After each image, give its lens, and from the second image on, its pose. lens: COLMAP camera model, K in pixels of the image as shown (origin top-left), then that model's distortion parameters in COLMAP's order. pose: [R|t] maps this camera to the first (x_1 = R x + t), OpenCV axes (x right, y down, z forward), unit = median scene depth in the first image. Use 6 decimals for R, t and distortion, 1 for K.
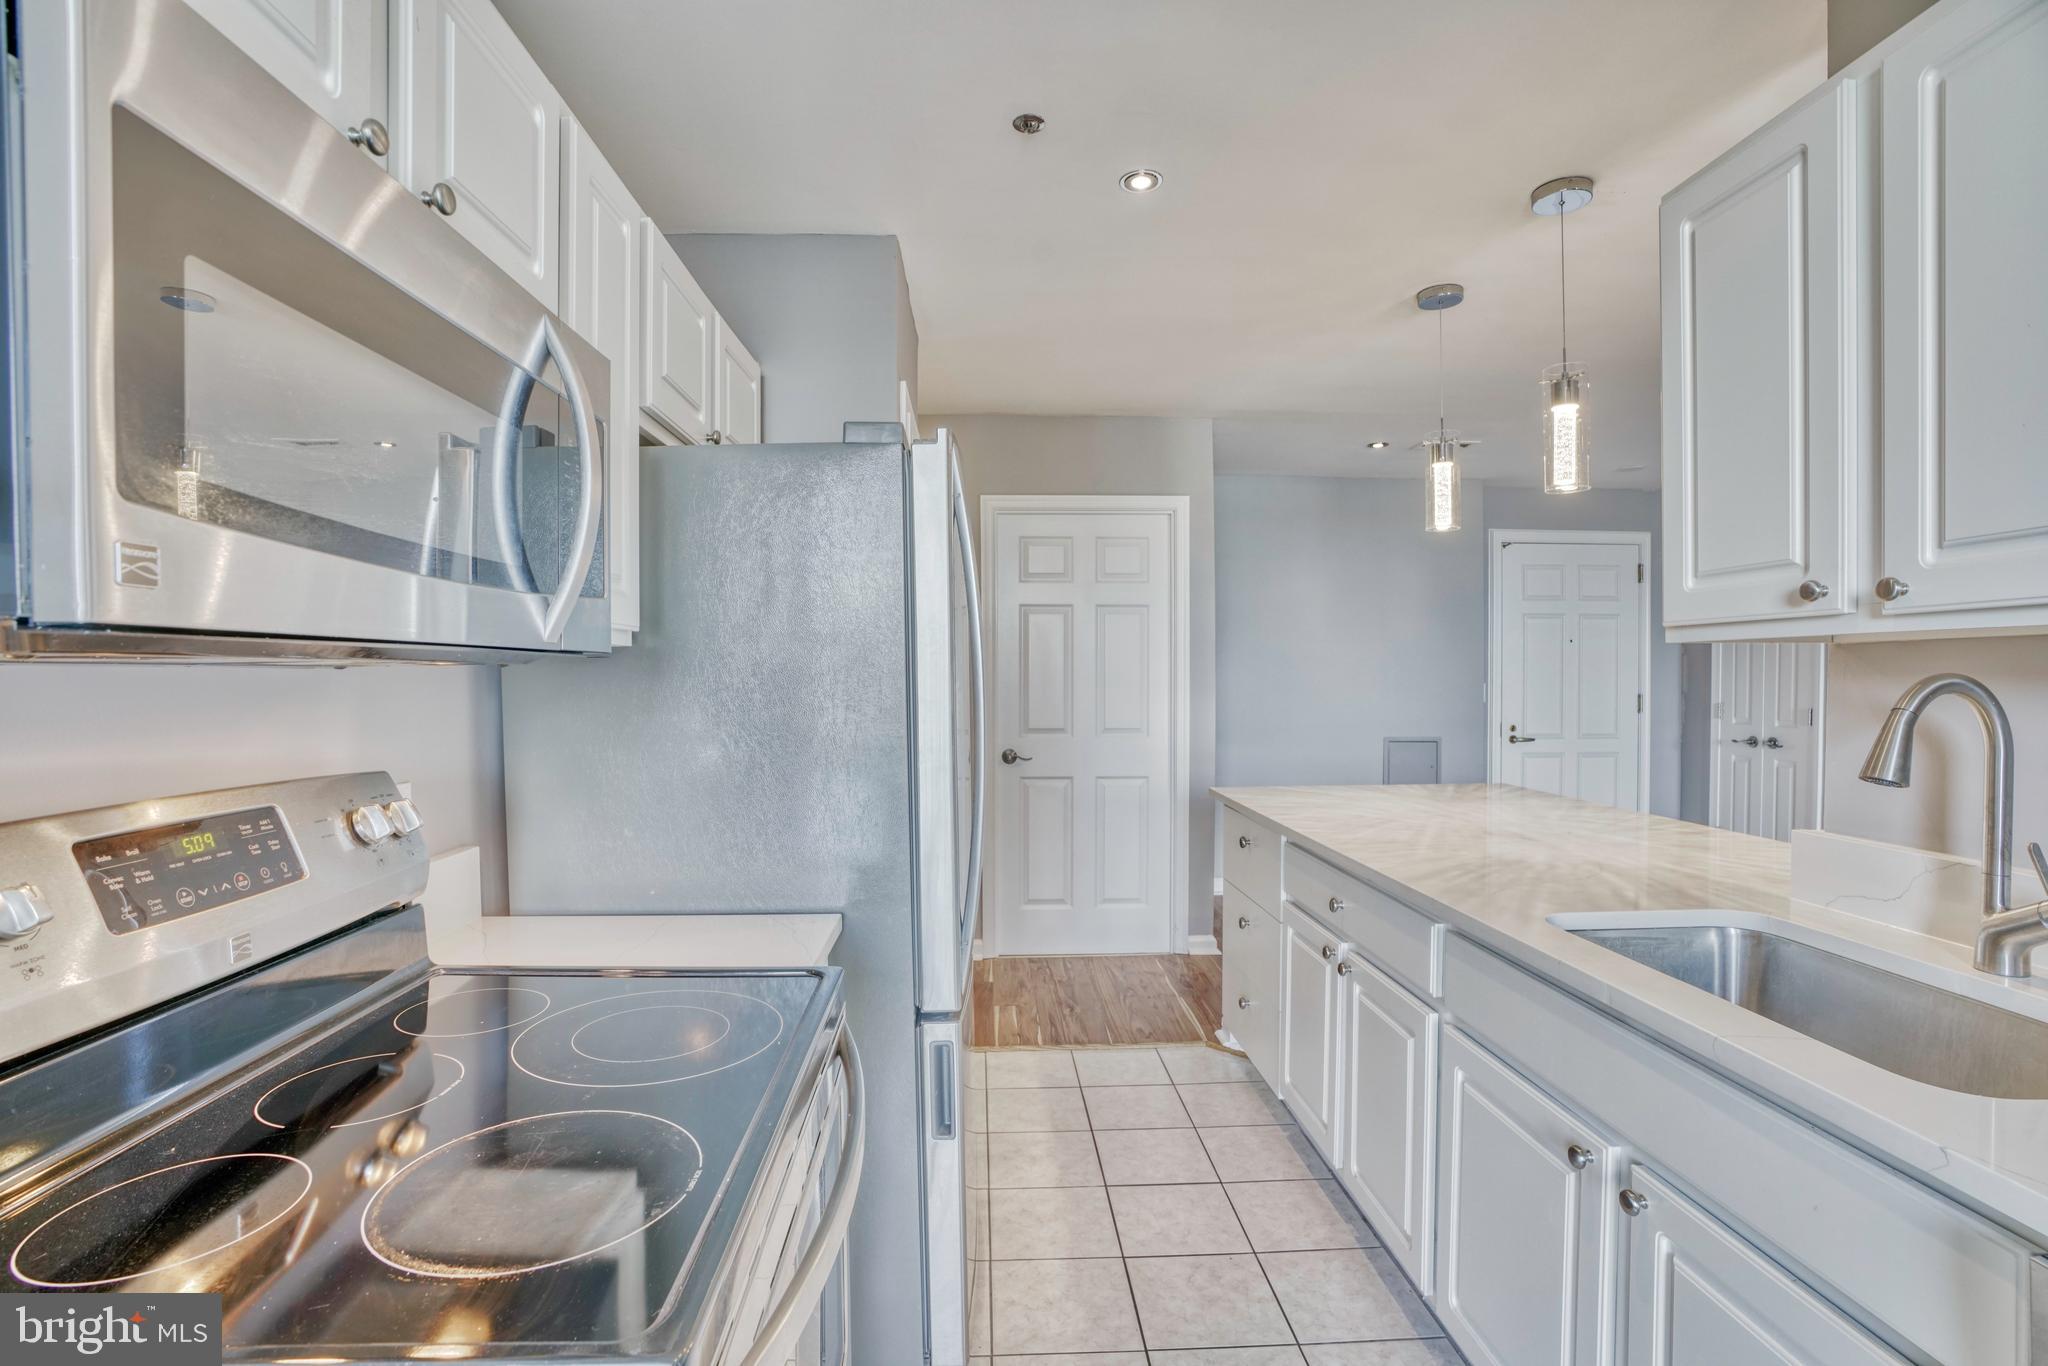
lens RADIAL K [[944.4, 0, 1008.2], [0, 944.4, 686.5], [0, 0, 1]] dist [-0.066072, 0.023708]
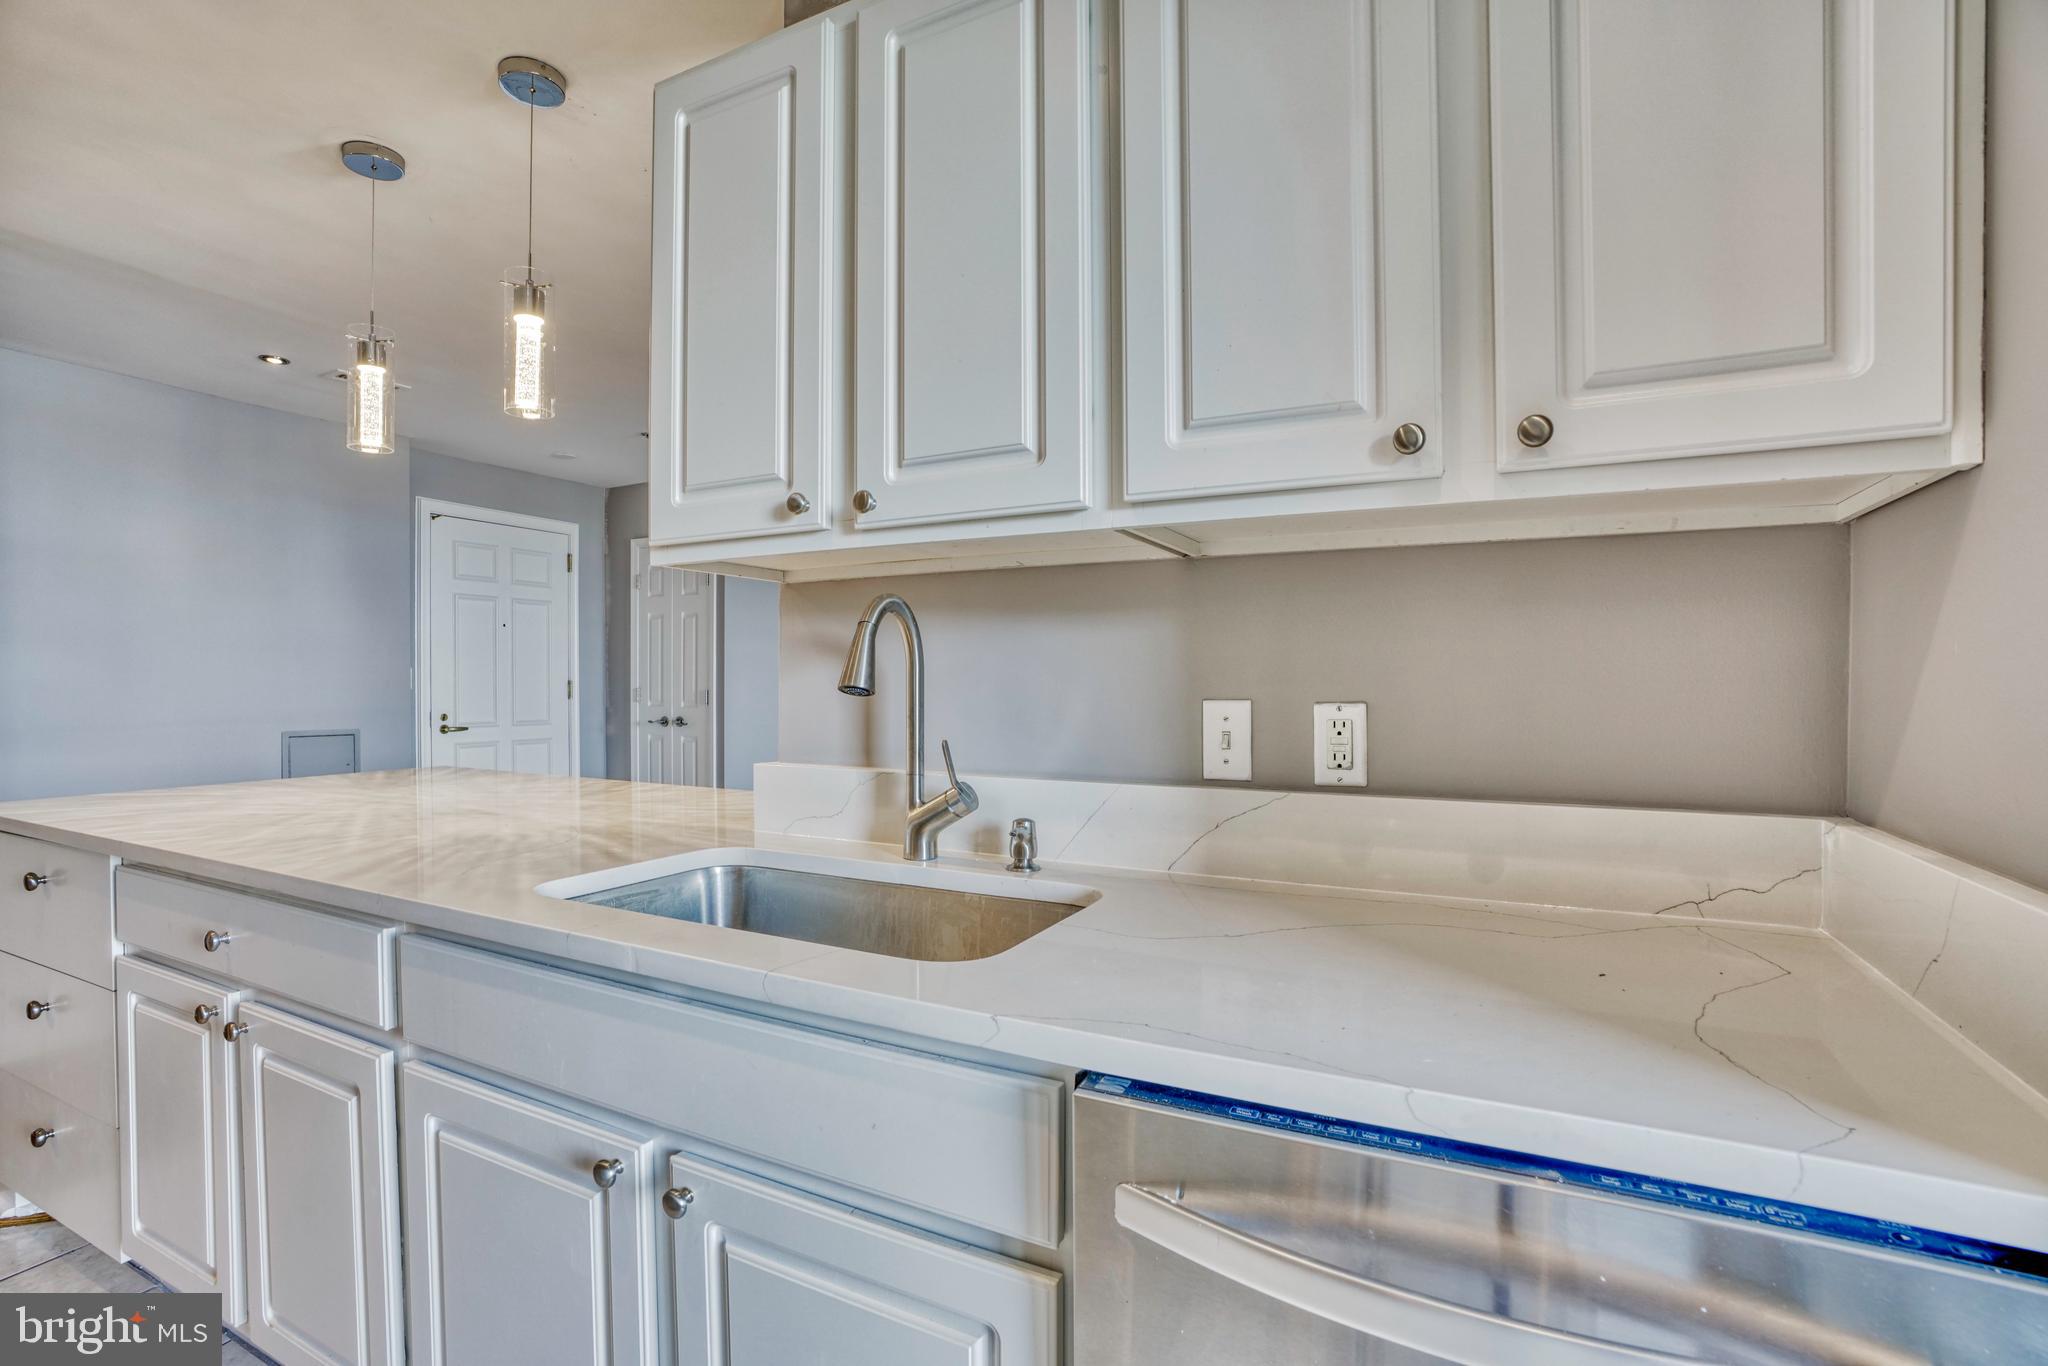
lens RADIAL K [[944.4, 0, 1009.5], [0, 944.4, 690.5], [0, 0, 1]] dist [-0.066072, 0.023708]
pose [[0.490216, -0.008384, 0.871561, 0.060785], [0.010373, 0.999939, 0.003784, 0.057035], [-0.871539, 0.007186, 0.490273, 0.176087]]
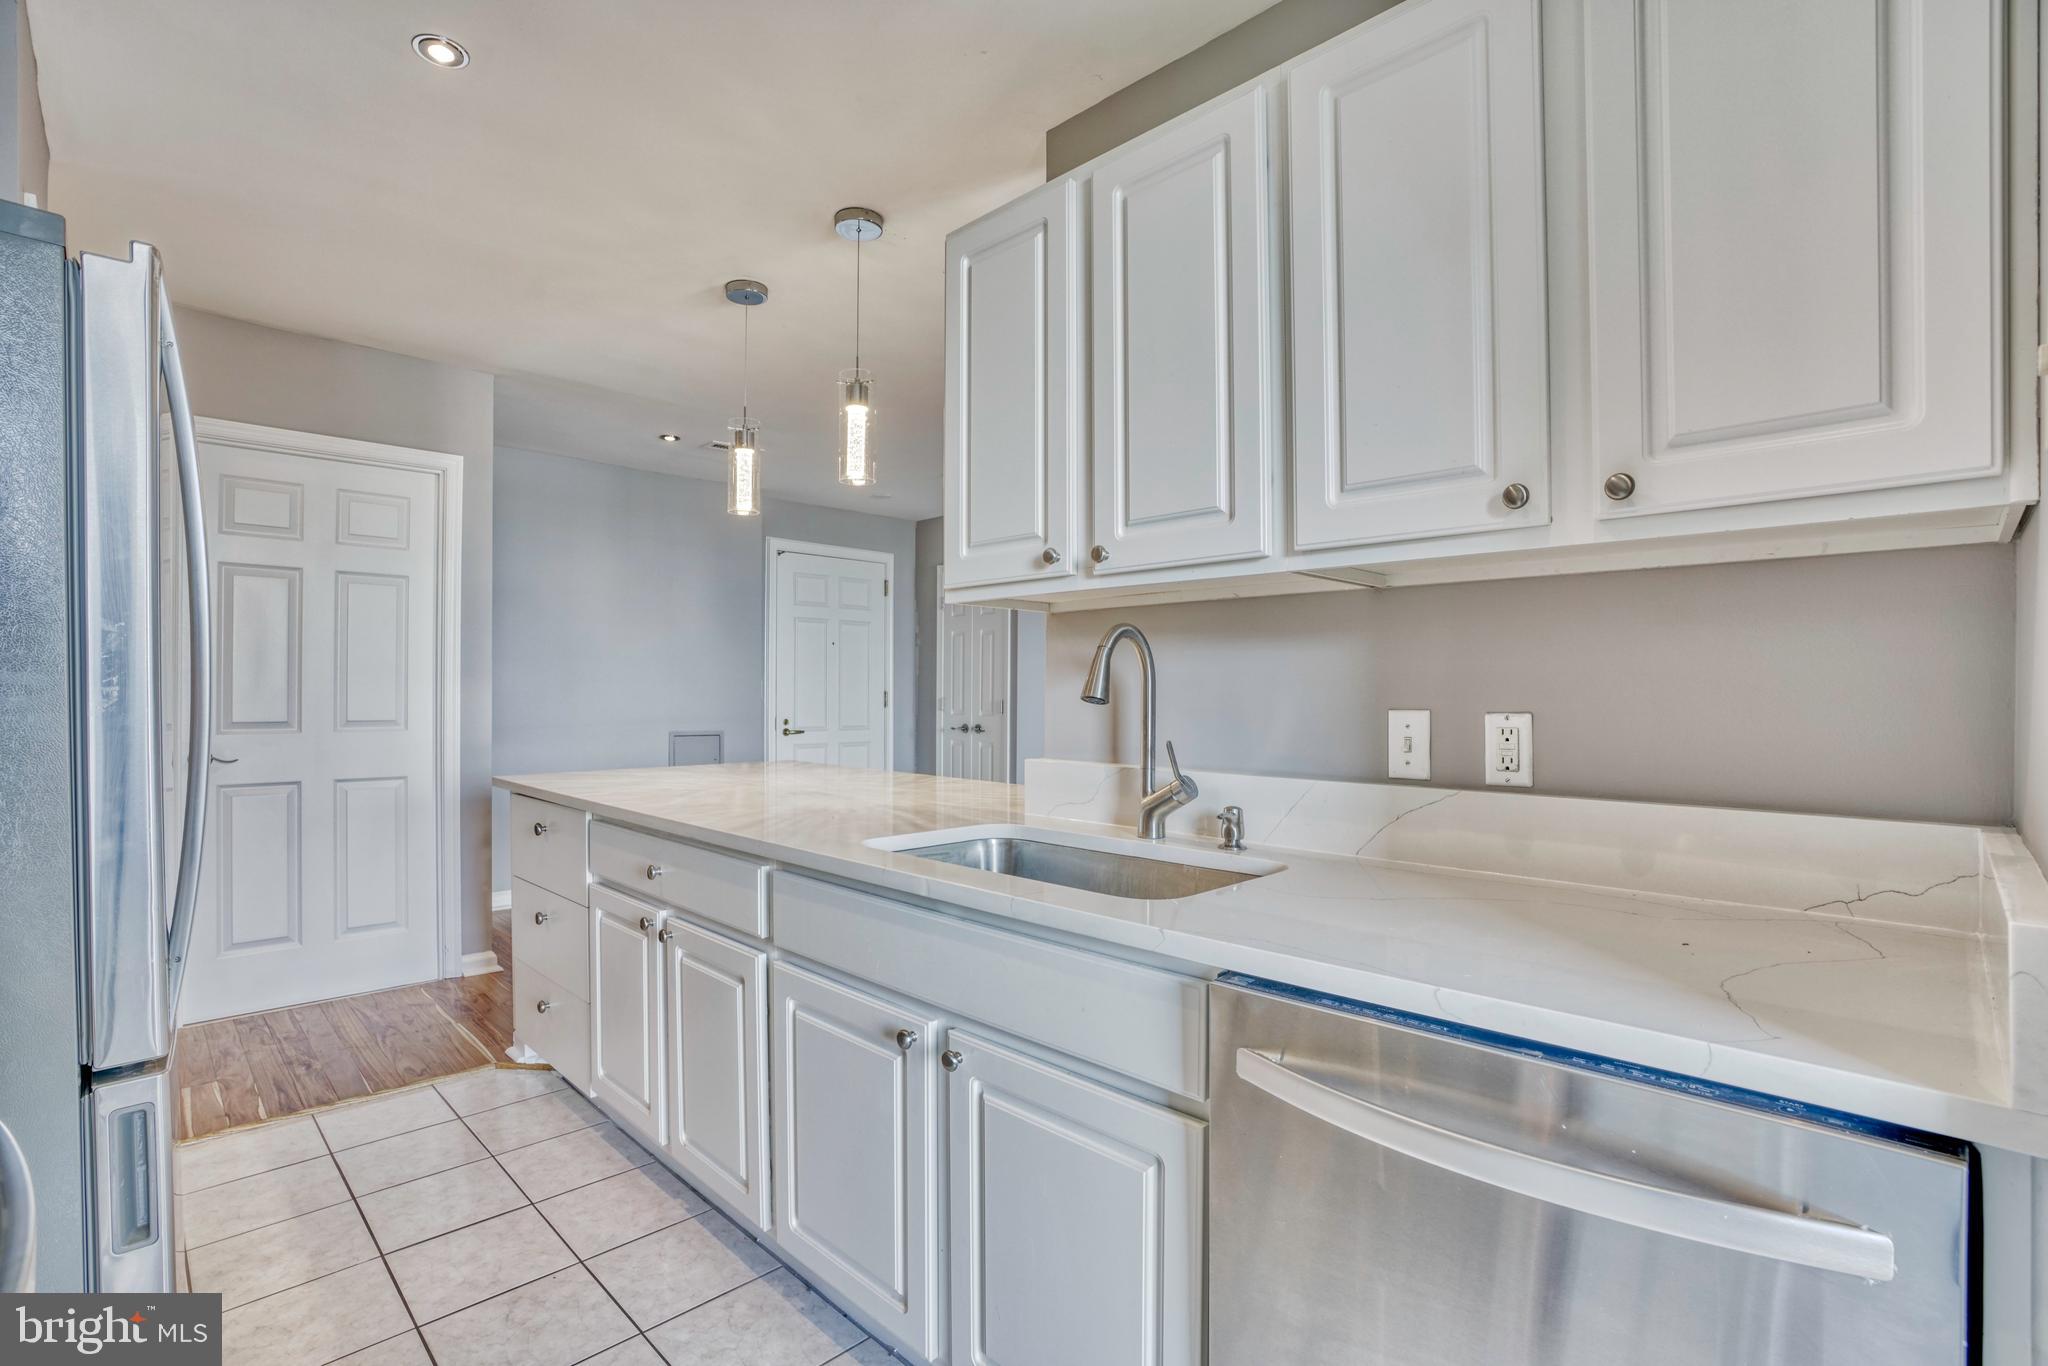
lens RADIAL K [[944.4, 0, 1012.1], [0, 944.4, 685.0], [0, 0, 1]] dist [-0.066072, 0.023708]
pose [[0.730976, 0.007636, 0.682361, -0.040084], [0.005089, 0.999849, -0.016641, 0.058517], [-0.682385, 0.015637, 0.730826, 0.036747]]
